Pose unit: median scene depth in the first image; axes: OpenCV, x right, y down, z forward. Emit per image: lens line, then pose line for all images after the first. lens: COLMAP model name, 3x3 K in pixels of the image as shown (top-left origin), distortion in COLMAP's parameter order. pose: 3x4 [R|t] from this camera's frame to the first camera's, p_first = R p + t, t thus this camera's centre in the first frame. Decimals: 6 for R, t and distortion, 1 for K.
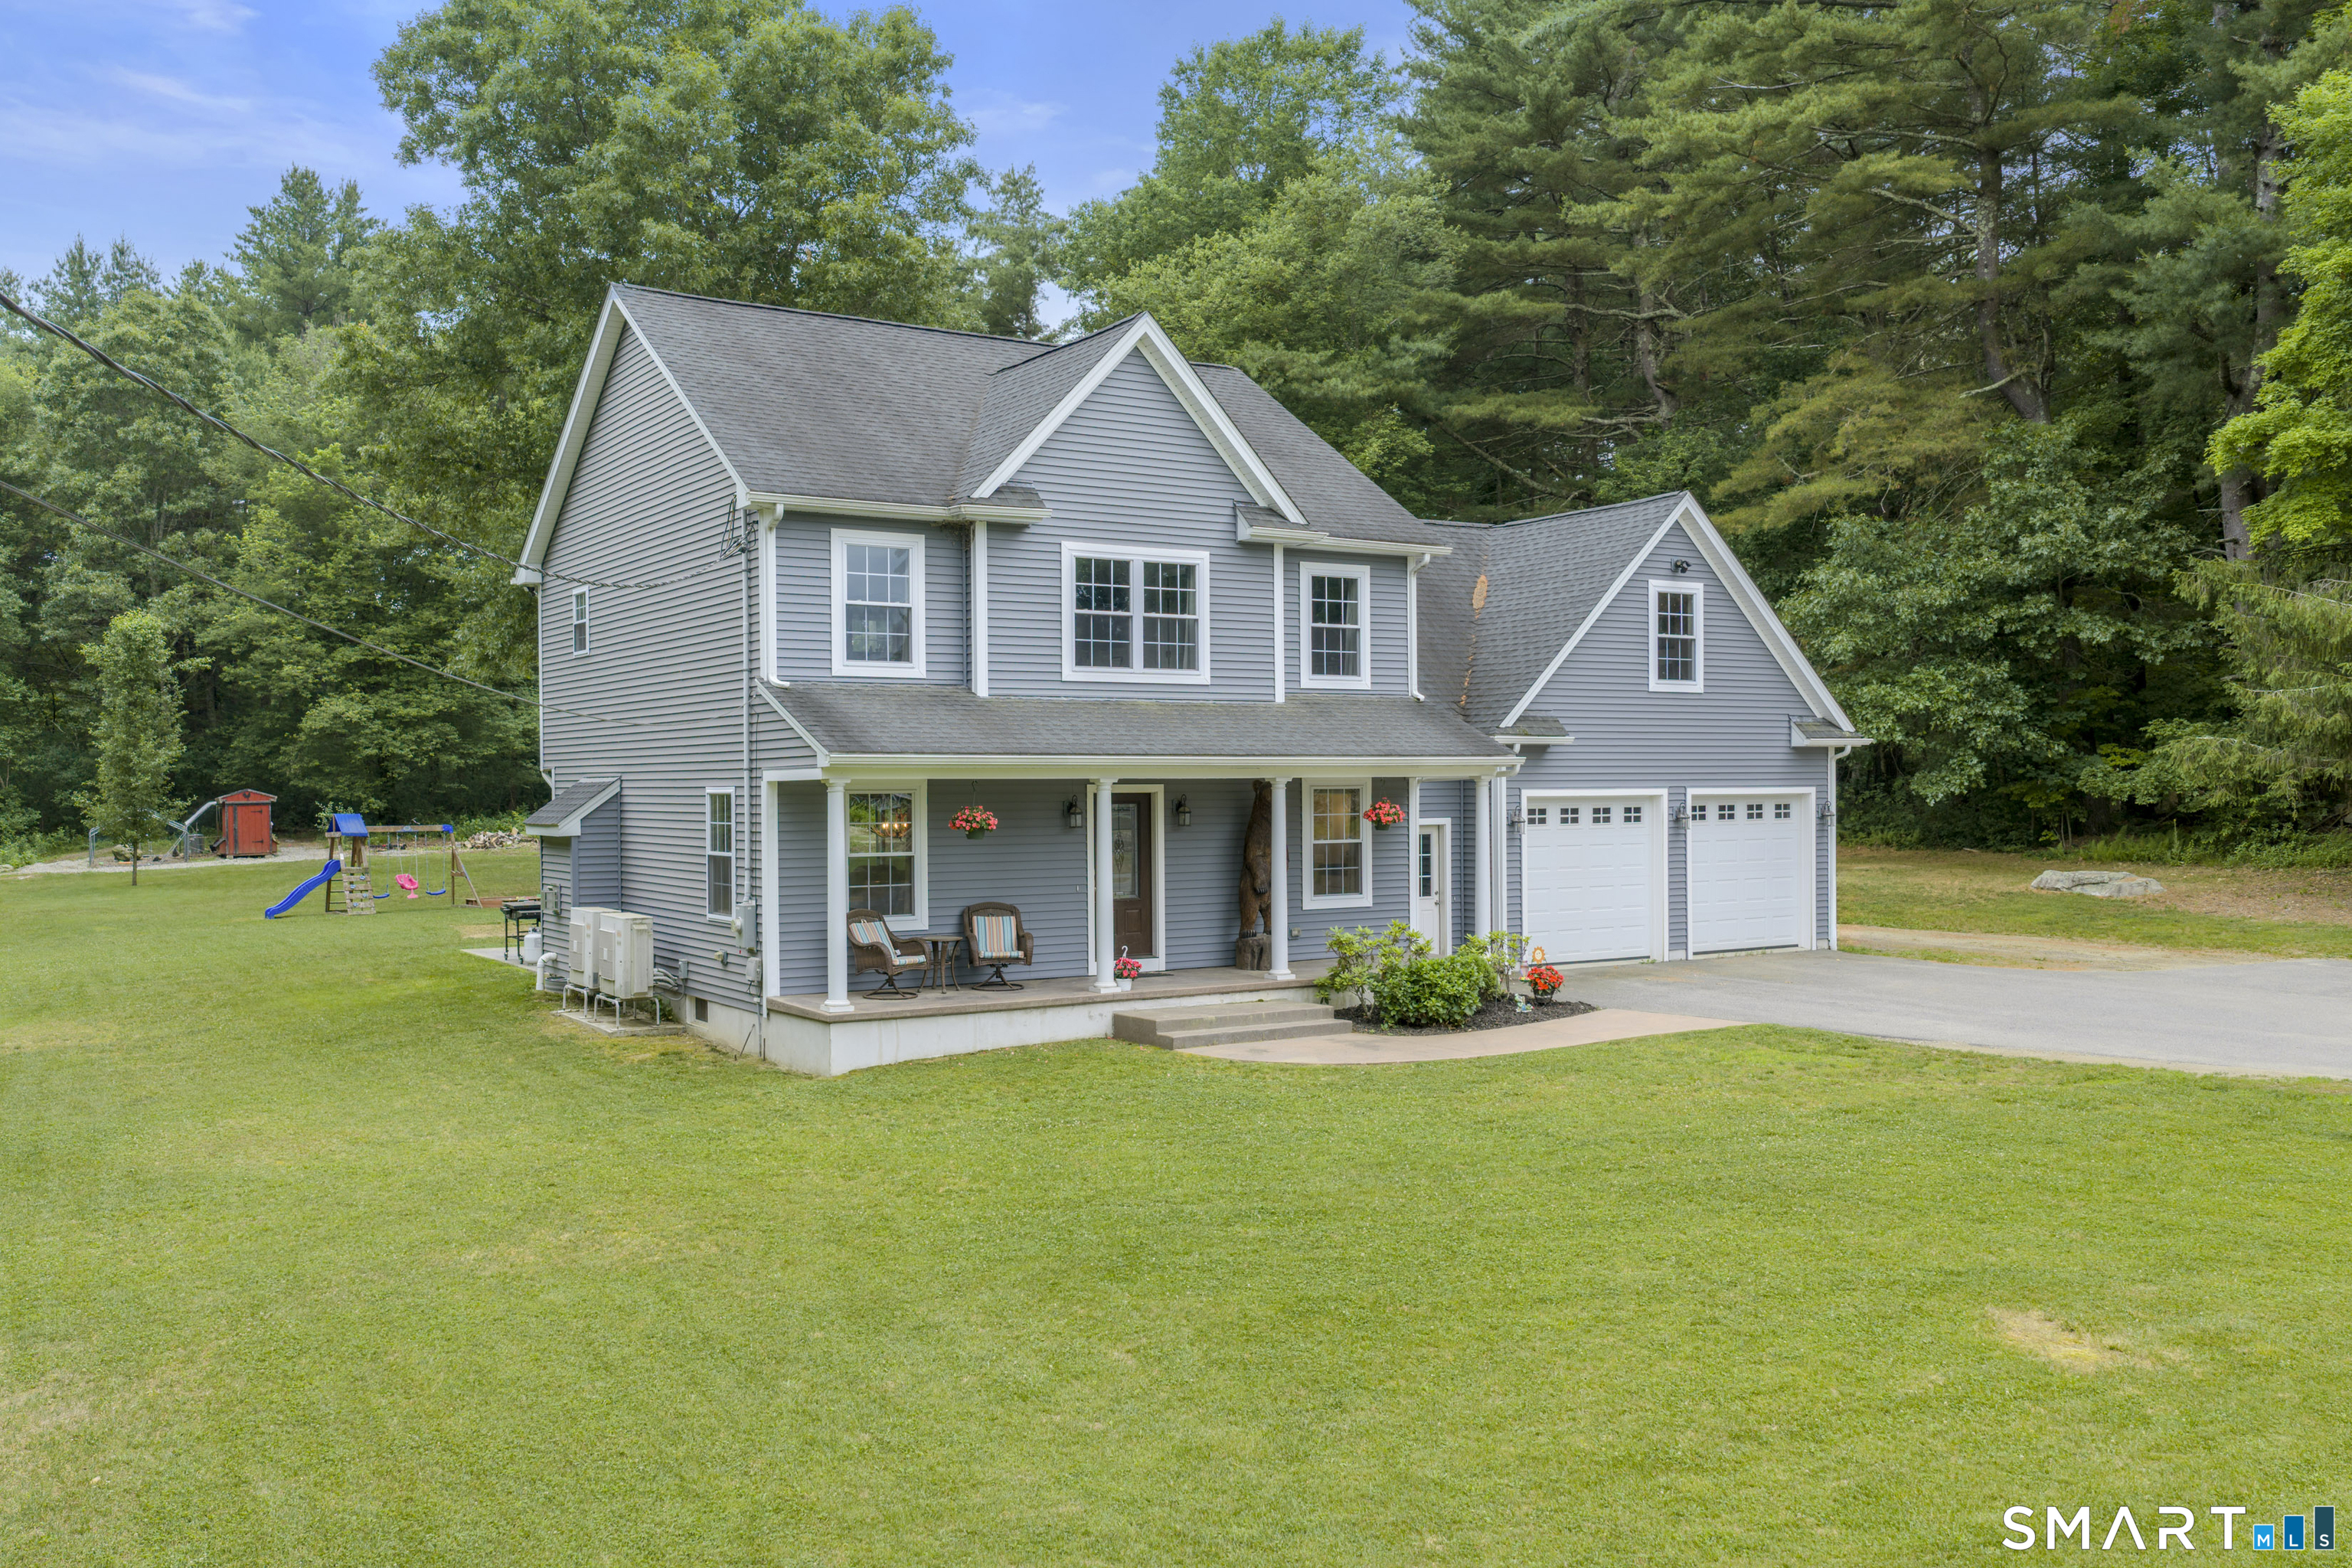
lens RADIAL K [[1943.8, 0, 1177.1], [0, 1943.8, 782.8], [0, 0, 1]] dist [0.032206, 0.008854]
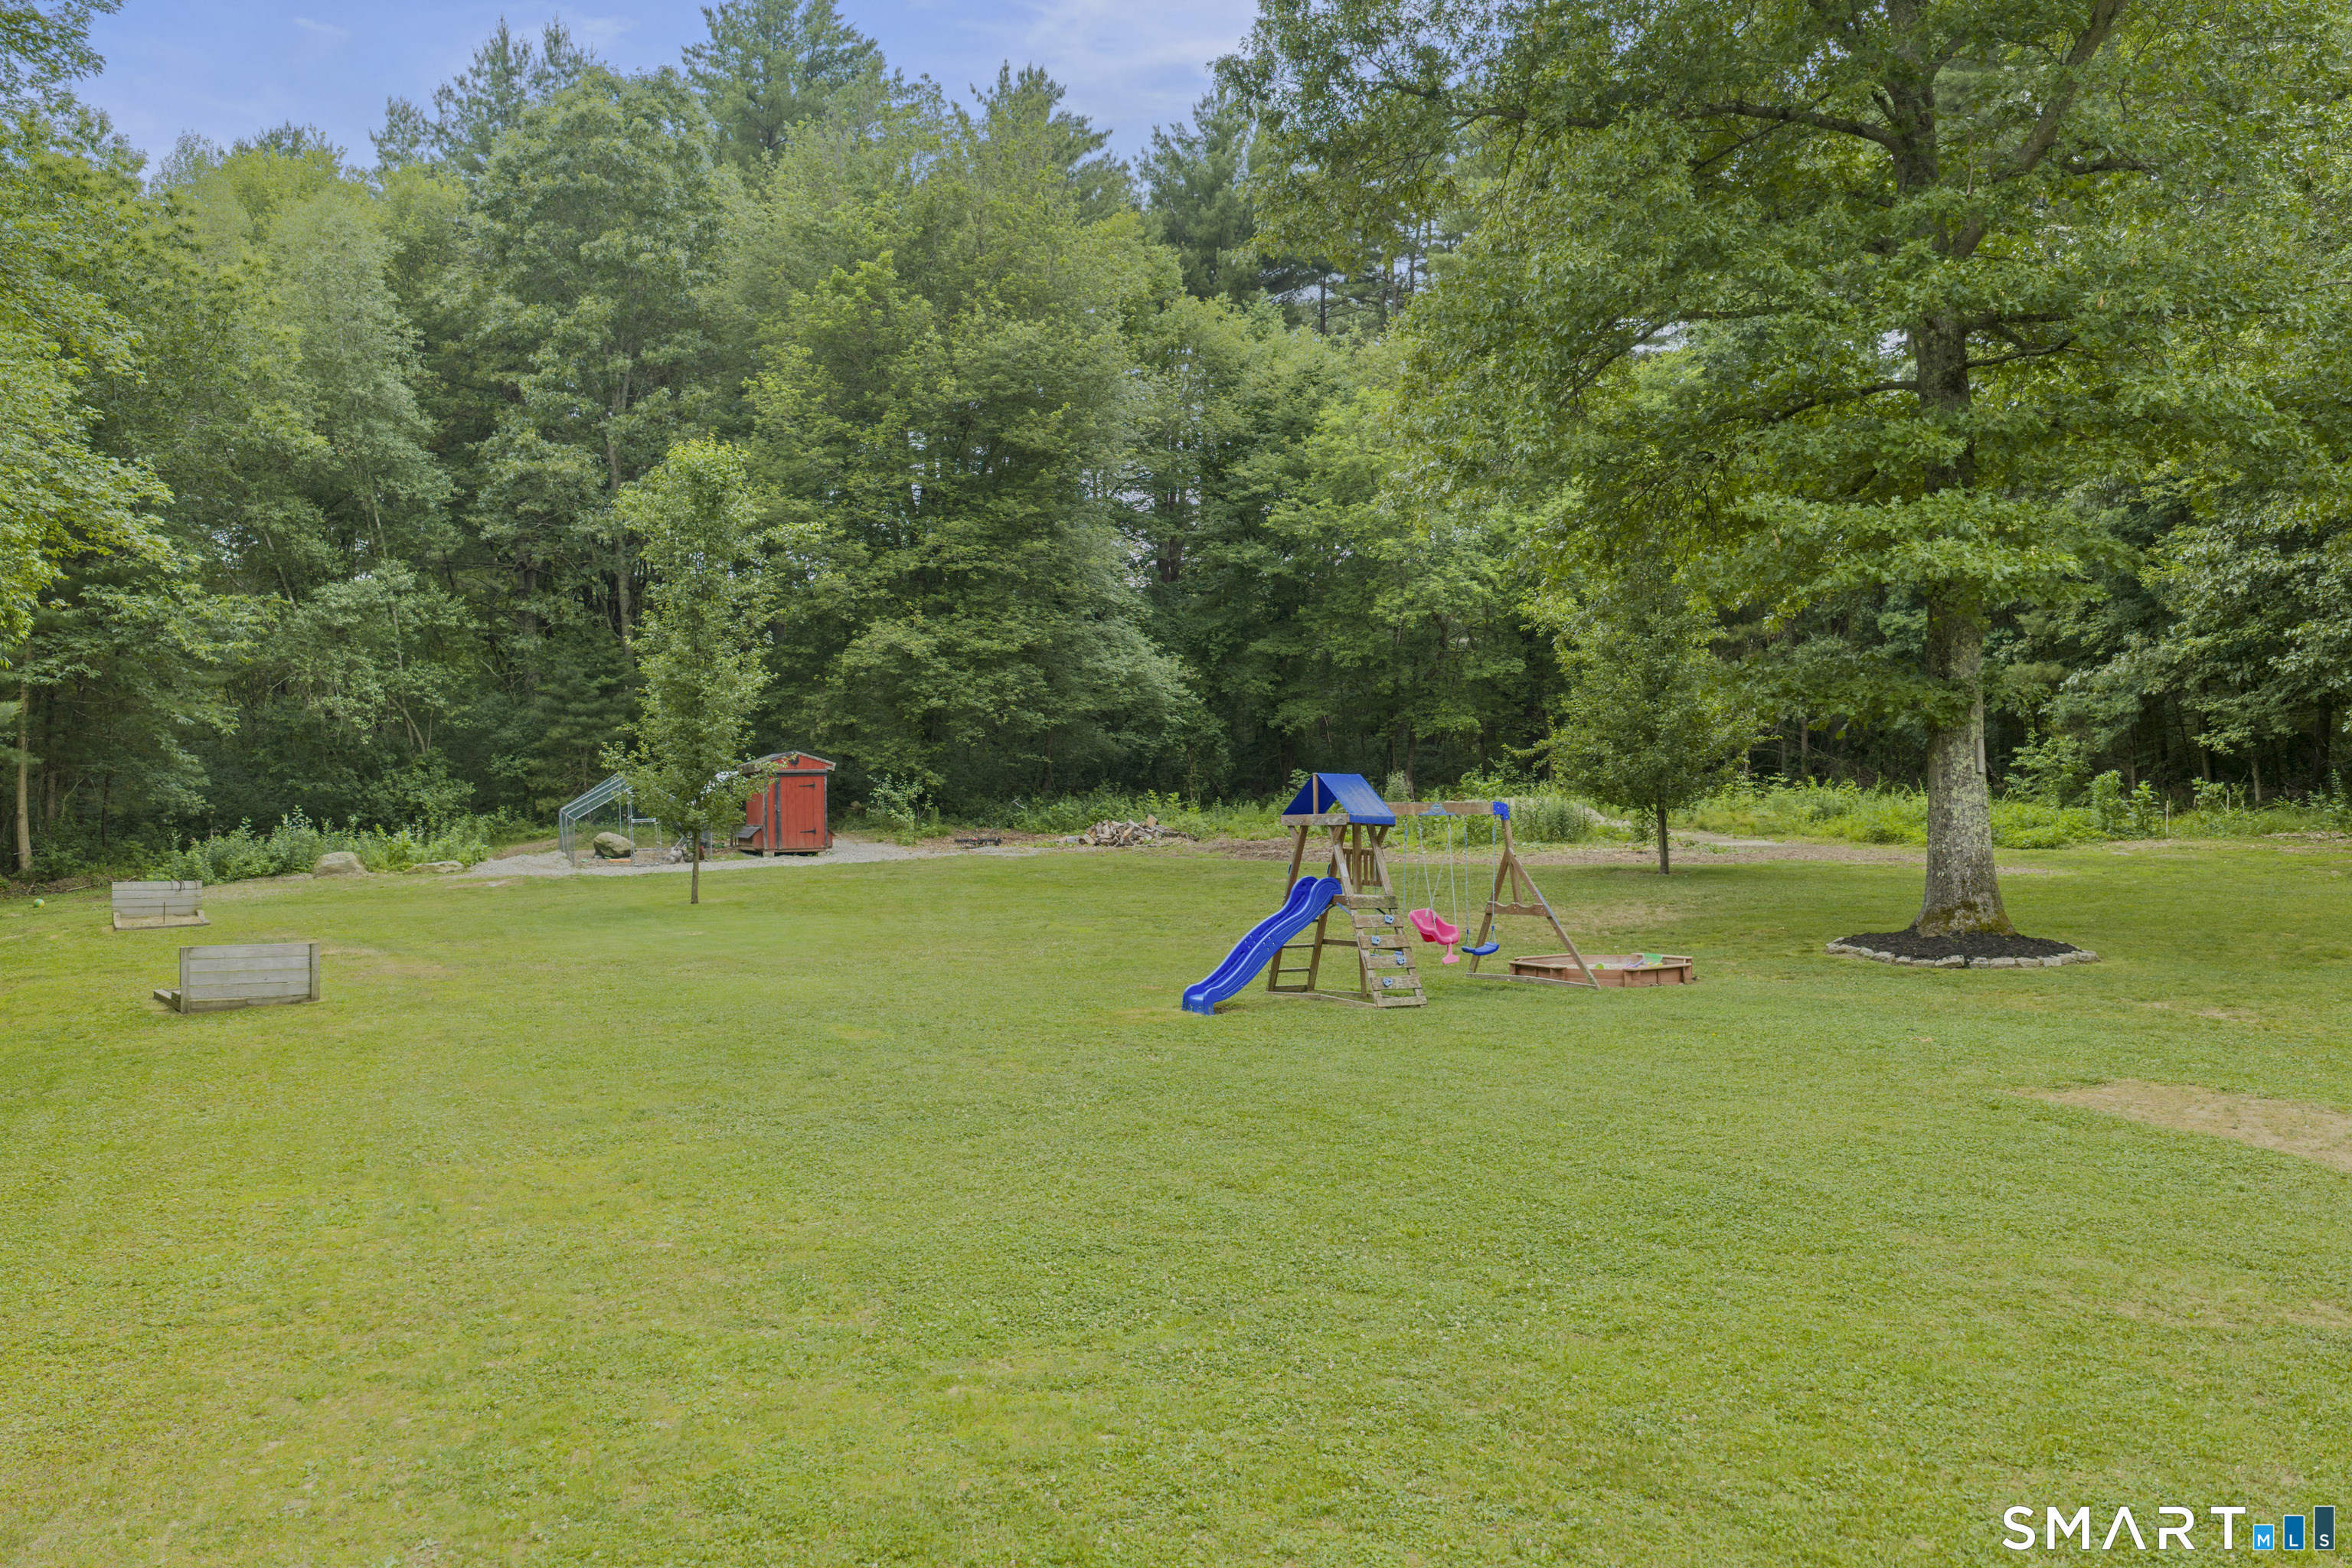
lens RADIAL K [[1943.8, 0, 1174.9], [0, 1943.8, 785.4], [0, 0, 1]] dist [0.032206, 0.008854]
pose [[0.993845, 0.012094, -0.110117, -0.251954], [-0.012386, 0.999921, -0.001966, 0.013145], [0.110085, 0.003318, 0.993917, 0.333034]]
